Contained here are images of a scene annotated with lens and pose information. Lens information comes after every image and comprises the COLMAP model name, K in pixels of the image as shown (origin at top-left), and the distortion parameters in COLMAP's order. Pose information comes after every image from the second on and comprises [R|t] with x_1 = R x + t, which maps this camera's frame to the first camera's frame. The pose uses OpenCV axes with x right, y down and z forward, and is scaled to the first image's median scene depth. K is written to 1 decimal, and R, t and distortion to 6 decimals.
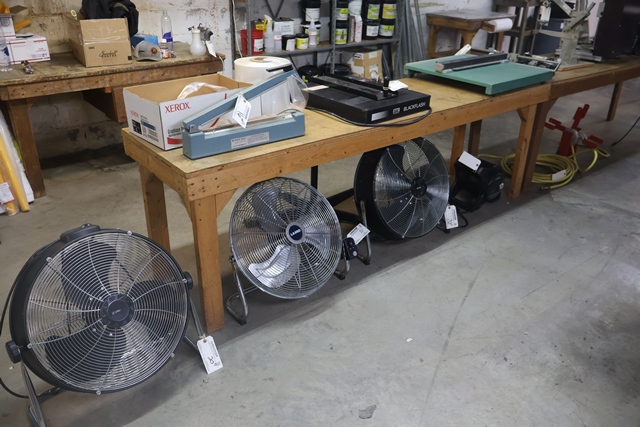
lens RADIAL K [[533.5, 0, 318.8], [0, 533.5, 213.9], [0, 0, 1]] dist [-0.003854, 0.004922]
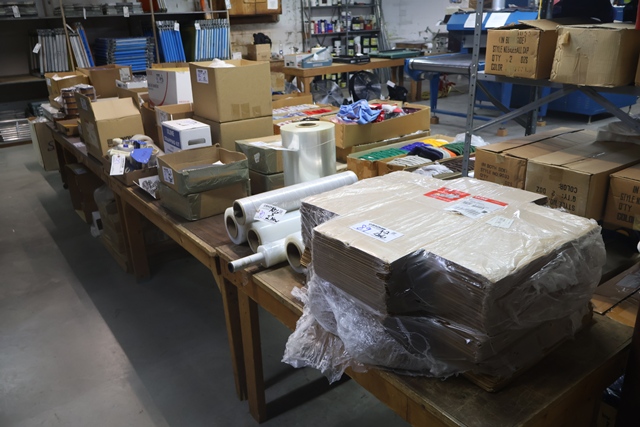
lens RADIAL K [[533.5, 0, 320.8], [0, 533.5, 213.0], [0, 0, 1]] dist [-0.003854, 0.004922]
pose [[0.996480, -0.033419, -0.076883, 0.065692], [0.025332, 0.994269, -0.103864, 0.563615], [0.079913, 0.101550, 0.991616, -1.155337]]
